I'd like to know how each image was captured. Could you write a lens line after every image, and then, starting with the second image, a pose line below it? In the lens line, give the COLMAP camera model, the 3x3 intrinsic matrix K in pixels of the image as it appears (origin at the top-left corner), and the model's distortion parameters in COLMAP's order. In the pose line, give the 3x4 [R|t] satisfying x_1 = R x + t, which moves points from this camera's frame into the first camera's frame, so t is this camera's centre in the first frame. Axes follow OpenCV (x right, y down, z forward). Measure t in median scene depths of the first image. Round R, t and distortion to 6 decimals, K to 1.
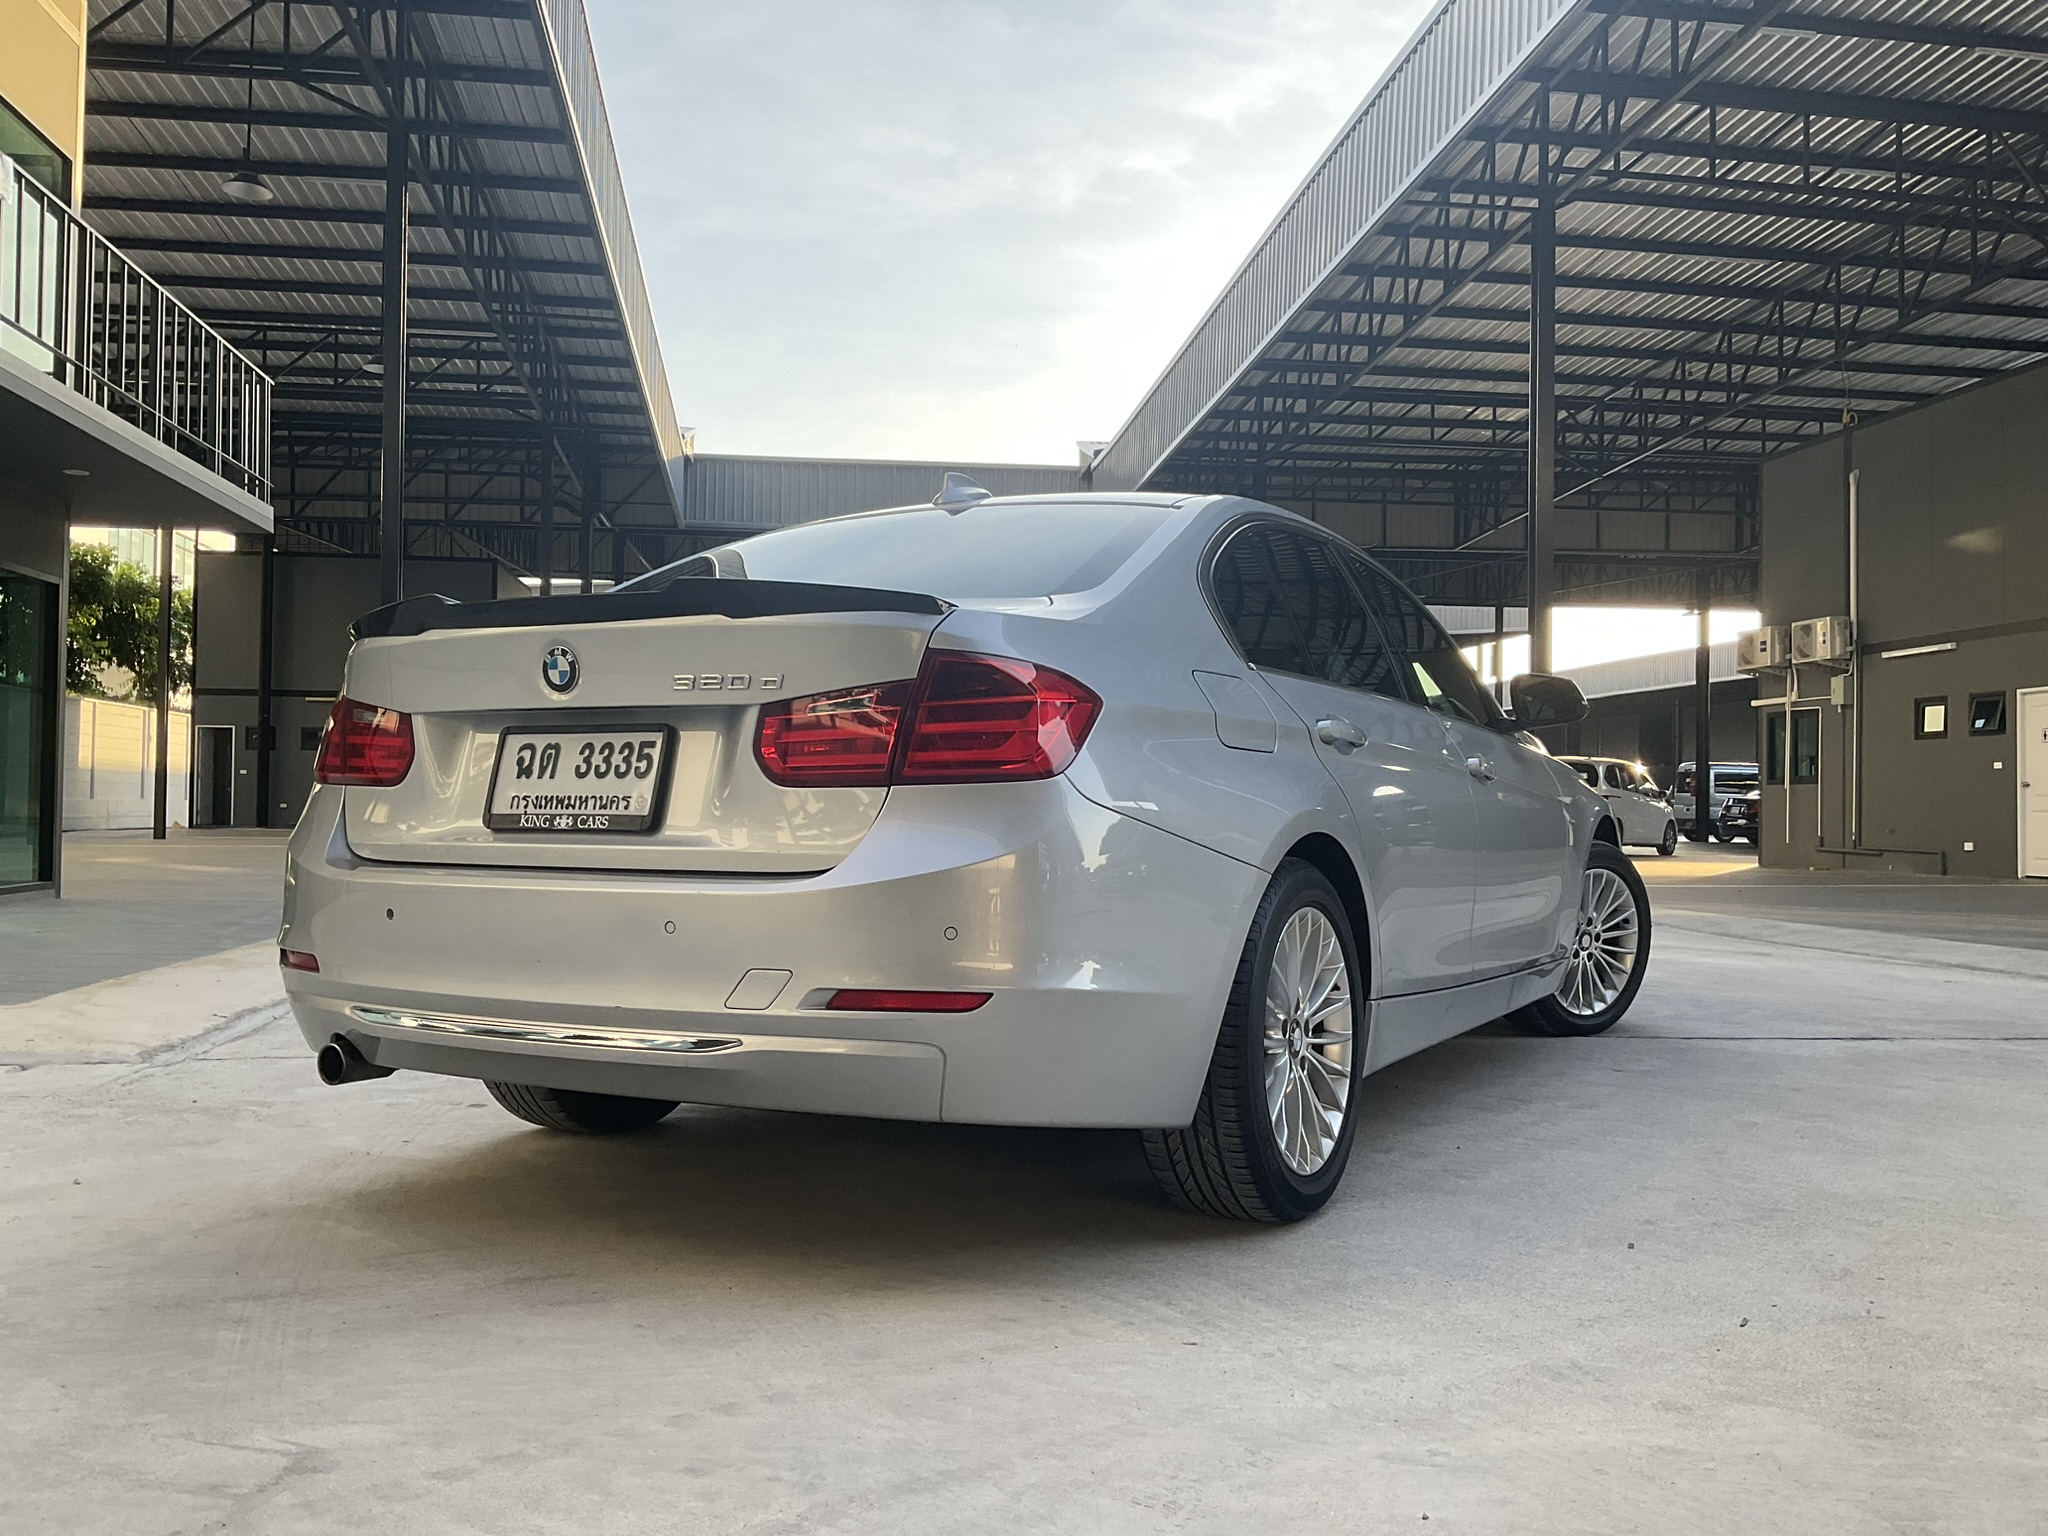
lens RADIAL K [[1661.4, 0, 1024.0], [0, 1661.4, 768.0], [0, 0, 1]] dist [0.093635, -0.171212]
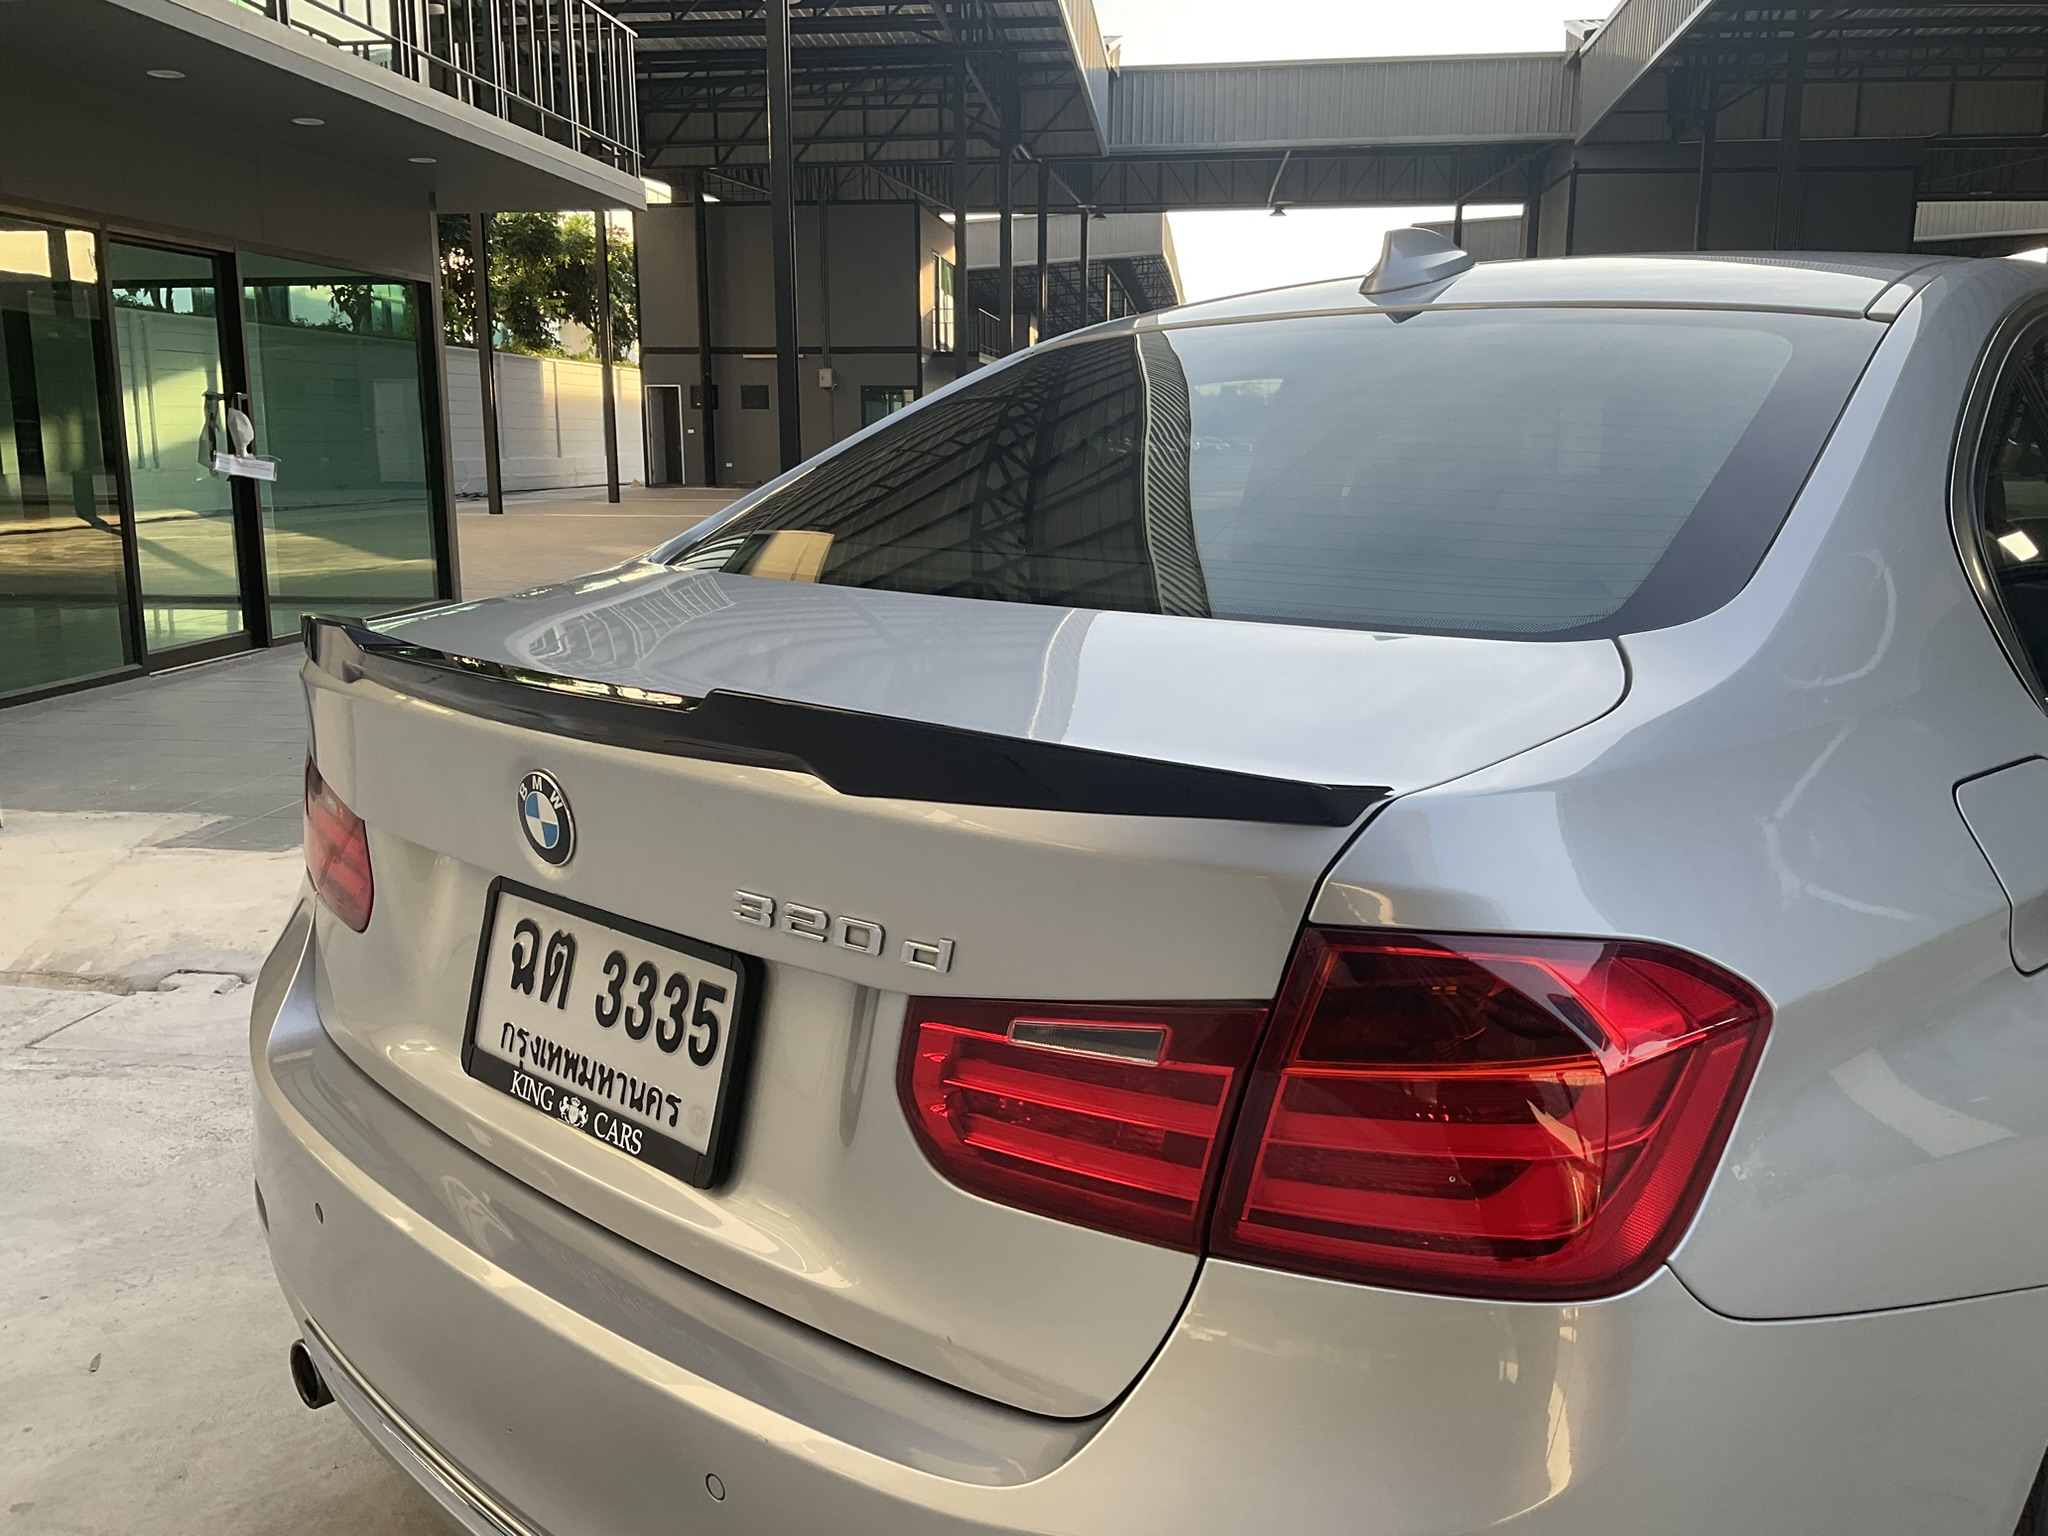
lens RADIAL K [[1673.7, 0, 1020.2], [0, 1673.7, 768.4], [0, 0, 1]] dist [0.081863, -0.125442]
pose [[0.966767, 0.042320, -0.252132, -0.010793], [0.012571, 0.977142, 0.212214, -0.078088], [0.255350, -0.208331, 0.944137, 0.261355]]
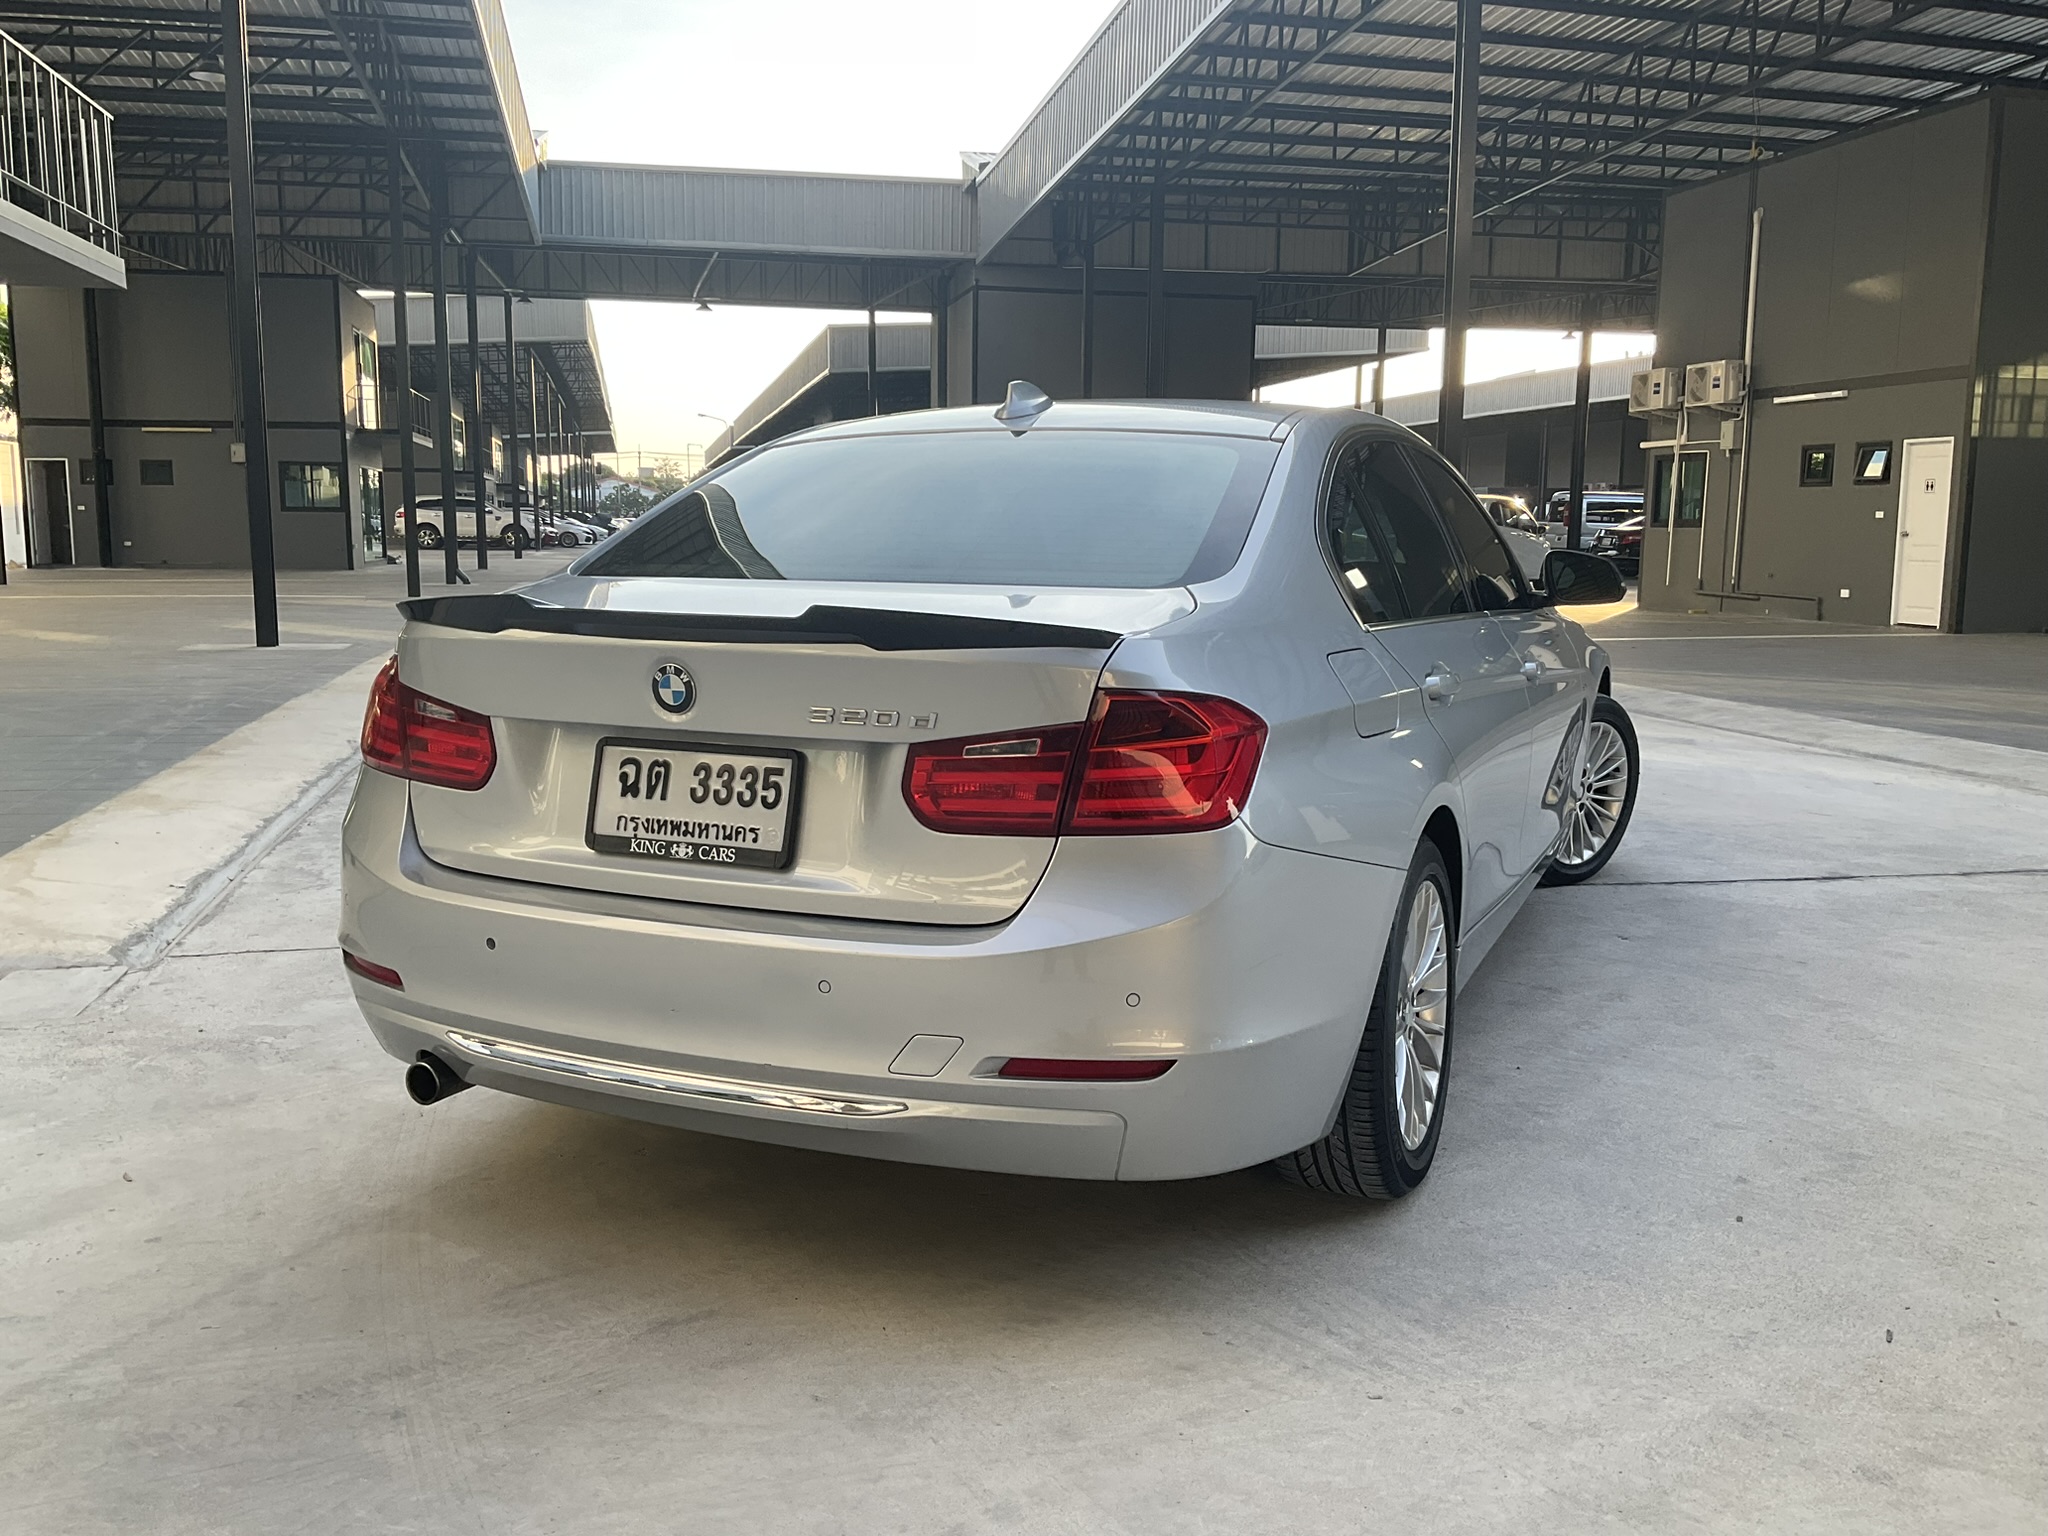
lens RADIAL K [[1661.4, 0, 1024.0], [0, 1661.4, 768.0], [0, 0, 1]] dist [0.093635, -0.171212]
pose [[0.996966, -0.014320, 0.076510, -0.070495], [0.001369, 0.986005, 0.166710, -0.075401], [-0.077827, -0.166100, 0.983033, 0.037268]]
